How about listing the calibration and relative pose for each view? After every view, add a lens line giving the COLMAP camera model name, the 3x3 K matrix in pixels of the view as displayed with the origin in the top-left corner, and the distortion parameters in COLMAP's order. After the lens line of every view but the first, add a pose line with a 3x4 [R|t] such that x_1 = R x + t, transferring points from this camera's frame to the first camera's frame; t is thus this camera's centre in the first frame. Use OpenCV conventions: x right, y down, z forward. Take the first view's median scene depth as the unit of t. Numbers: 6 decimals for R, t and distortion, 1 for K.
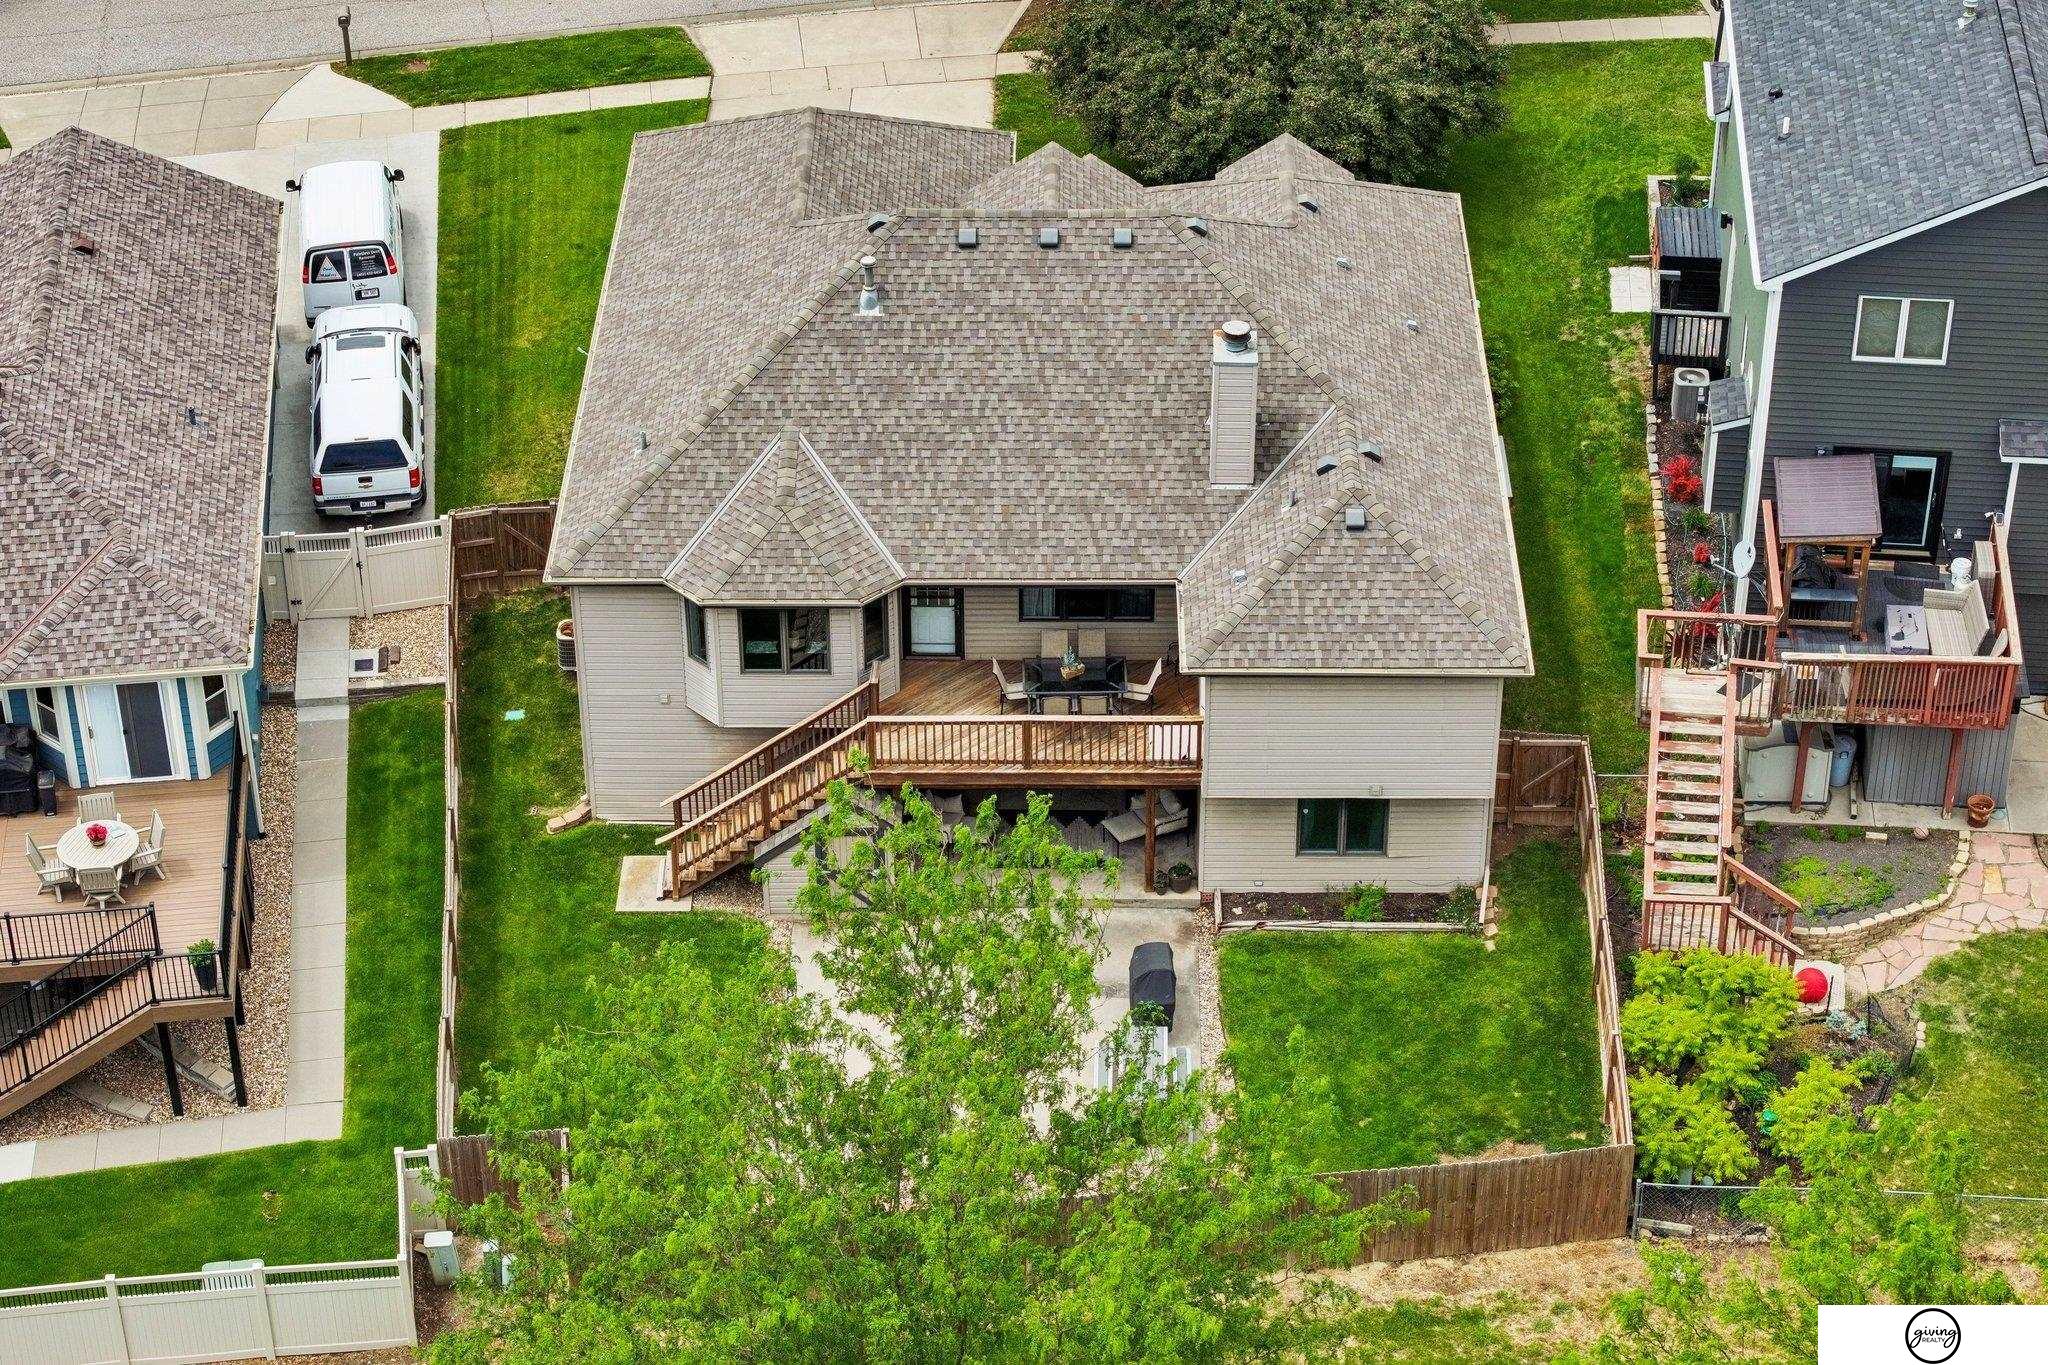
lens RADIAL K [[4073.5, 0, 1024.0], [0, 4073.5, 682.5], [0, 0, 1]] dist [-0.202827, 0.707043]
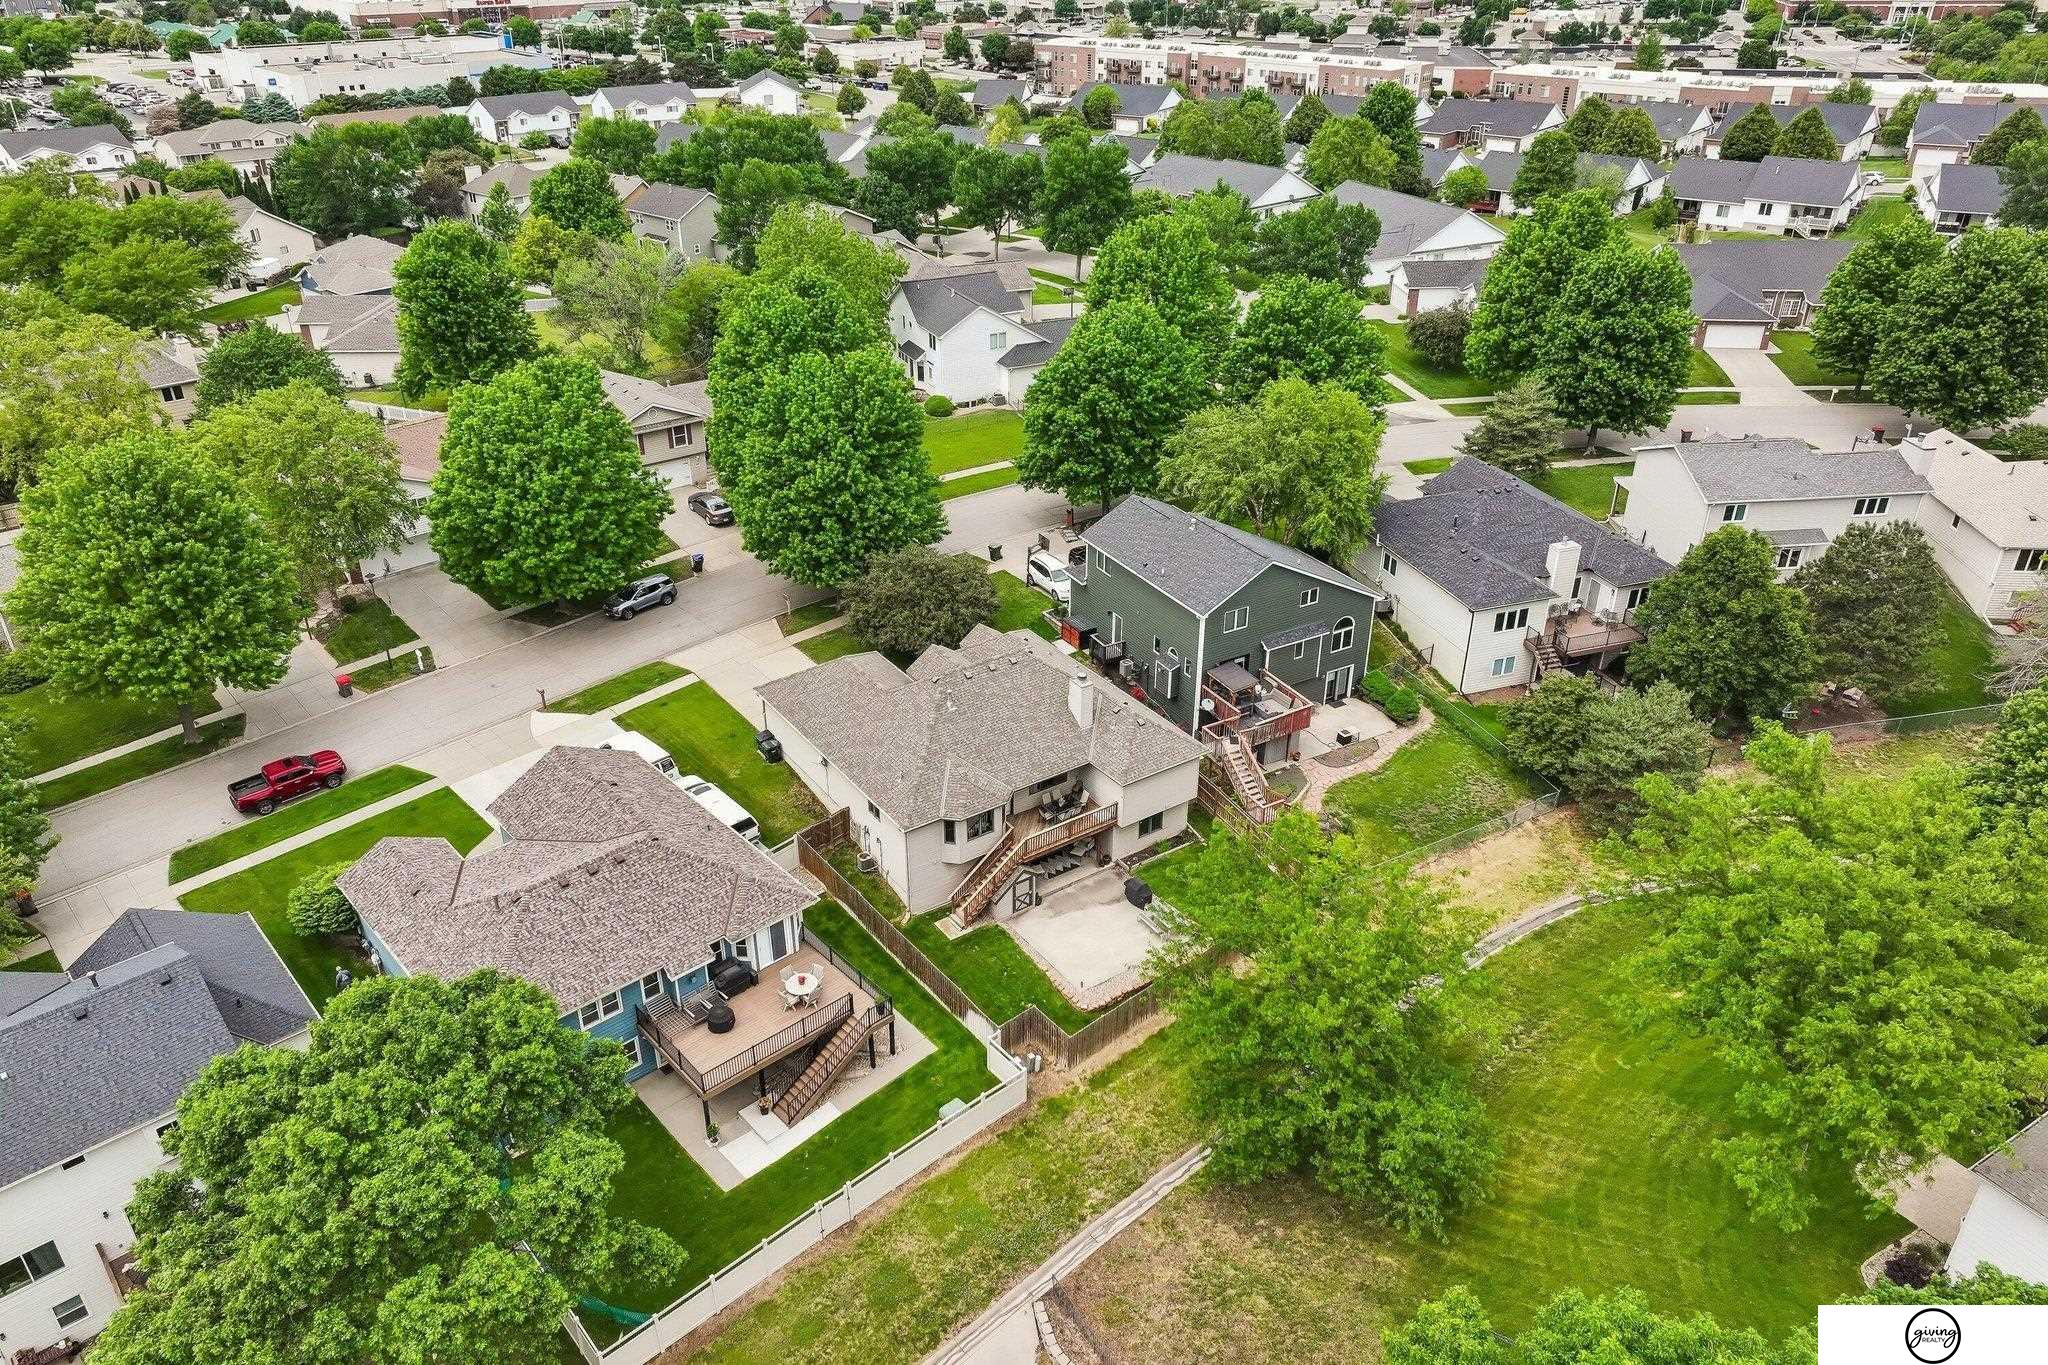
lens RADIAL K [[1421.3, 0, 1024.0], [0, 1421.3, 682.5], [0, 0, 1]] dist [0.010728, -0.001389]
pose [[0.817312, -0.274406, 0.506658, -0.501608], [0.325565, 0.945428, -0.013141, -0.079996], [-0.475403, 0.175690, 0.862047, 0.117910]]
